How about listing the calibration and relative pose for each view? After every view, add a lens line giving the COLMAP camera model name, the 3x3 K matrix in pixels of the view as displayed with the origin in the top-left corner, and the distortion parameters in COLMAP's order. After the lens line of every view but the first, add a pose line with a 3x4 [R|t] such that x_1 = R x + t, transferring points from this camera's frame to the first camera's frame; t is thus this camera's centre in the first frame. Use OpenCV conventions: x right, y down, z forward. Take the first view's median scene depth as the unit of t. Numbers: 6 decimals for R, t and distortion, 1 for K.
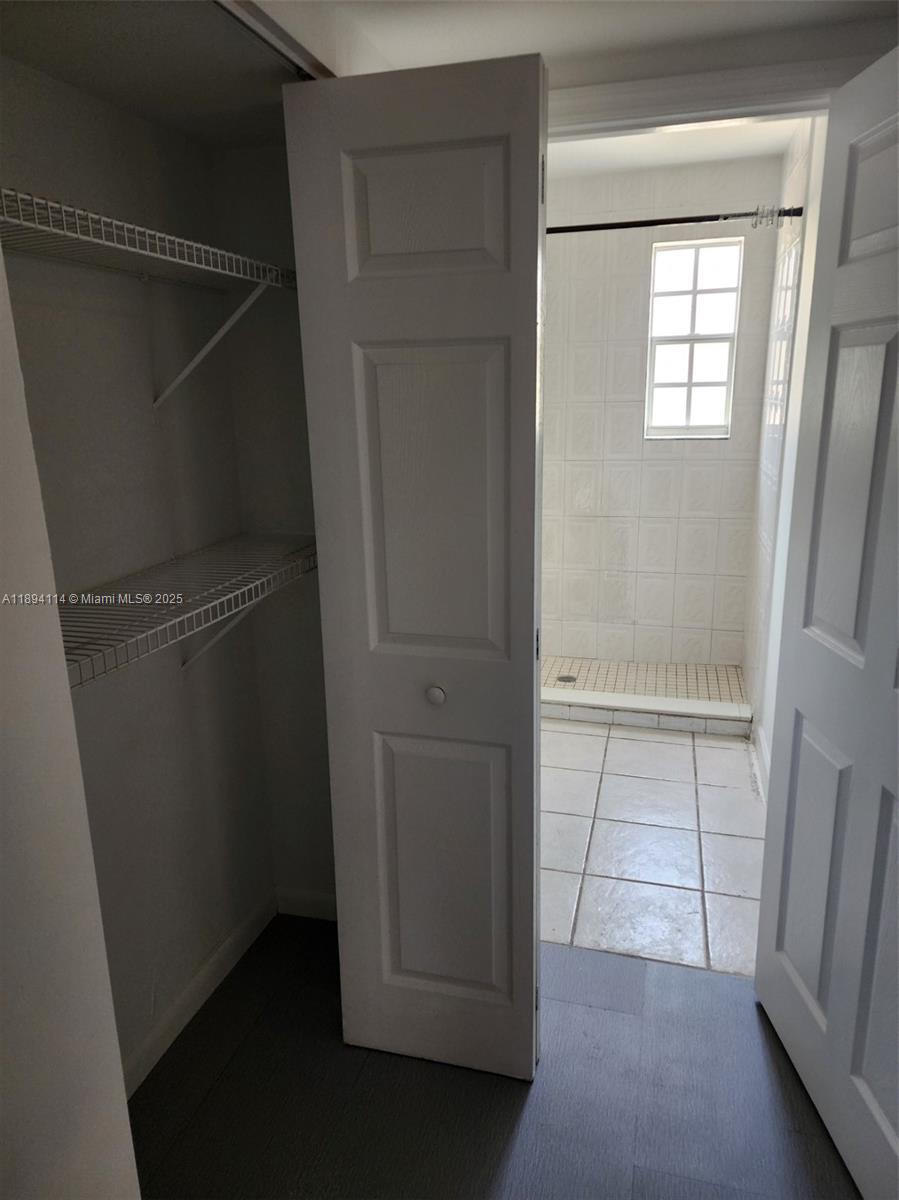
lens RADIAL K [[797.1, 0, 452.8], [0, 797.1, 595.0], [0, 0, 1]] dist [0.056846, -0.012874]
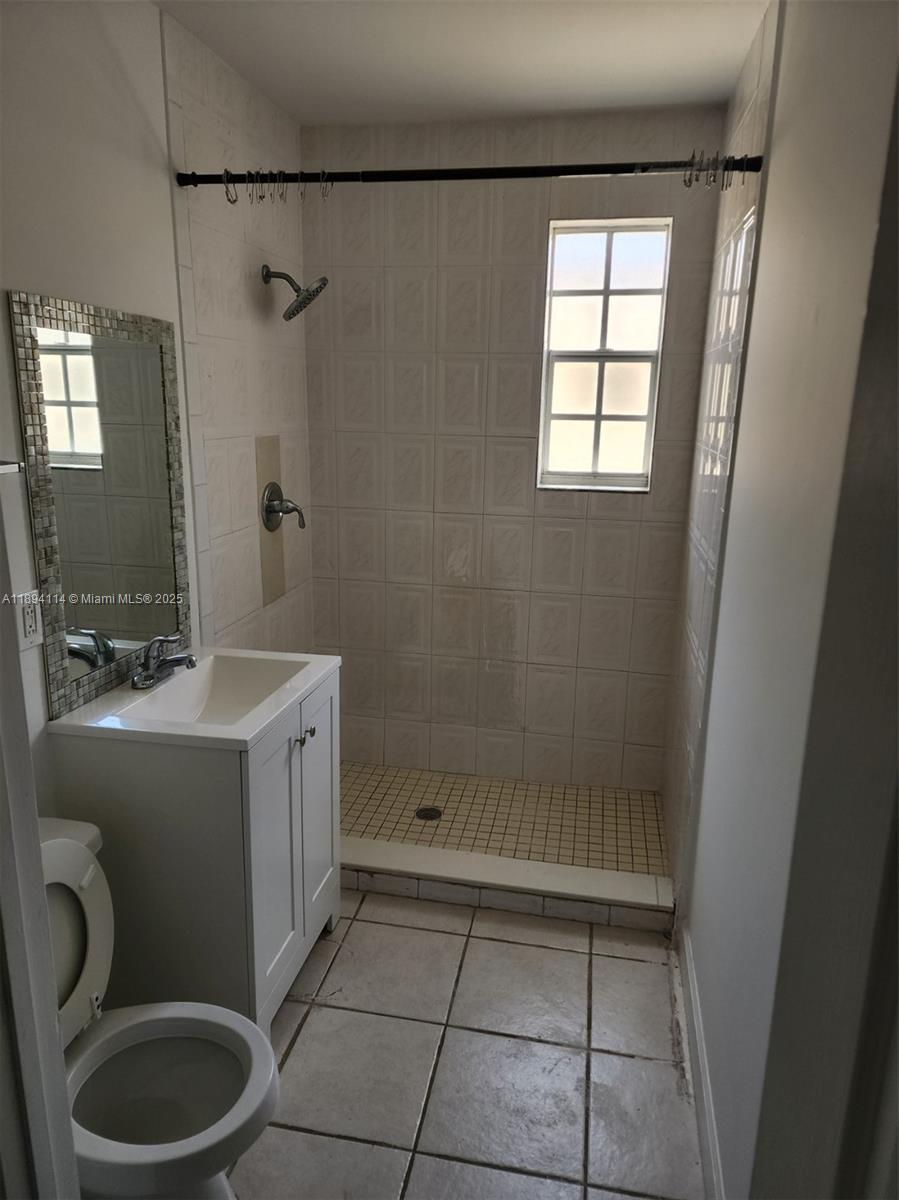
lens RADIAL K [[797.1, 0, 445.1], [0, 797.1, 602.5], [0, 0, 1]] dist [0.056846, -0.012874]
pose [[0.997004, 0.016164, 0.075638, 0.105183], [-0.016213, 0.999869, 0.000035, -0.092736], [-0.075627, -0.001262, 0.997135, 0.286769]]
